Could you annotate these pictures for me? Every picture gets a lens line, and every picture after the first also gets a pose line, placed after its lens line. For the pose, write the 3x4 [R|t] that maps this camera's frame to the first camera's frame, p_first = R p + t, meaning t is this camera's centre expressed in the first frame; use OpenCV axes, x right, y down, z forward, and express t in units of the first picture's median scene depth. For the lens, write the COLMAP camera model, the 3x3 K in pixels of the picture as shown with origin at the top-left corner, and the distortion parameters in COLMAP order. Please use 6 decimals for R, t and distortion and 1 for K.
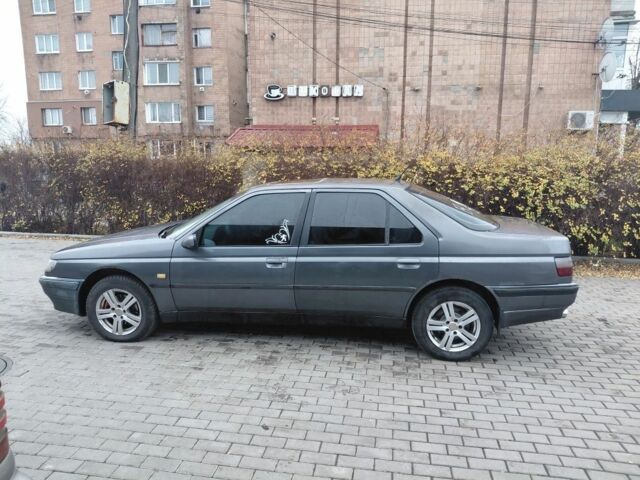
lens RADIAL K [[470.0, 0, 320.0], [0, 470.0, 240.0], [0, 0, 1]] dist [0.068295, -0.146578]
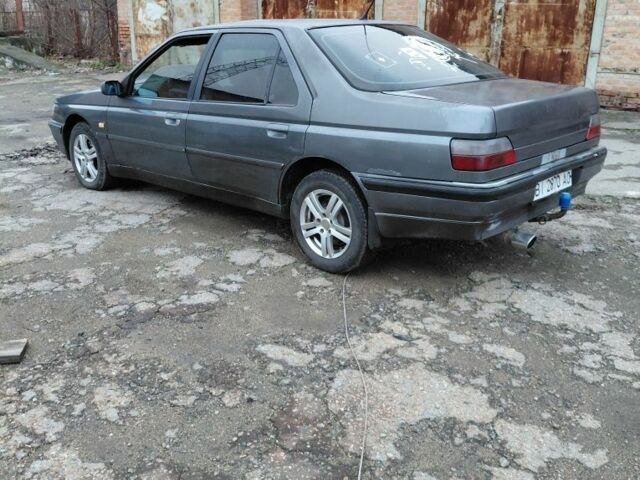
lens RADIAL K [[628.0, 0, 320.0], [0, 628.0, 240.0], [0, 0, 1]] dist [0.117458, -0.228745]
pose [[0.803775, 0.179073, -0.567344, 0.789637], [-0.088496, 0.979004, 0.183631, 0.027482], [0.588315, -0.097391, 0.802746, 0.195109]]
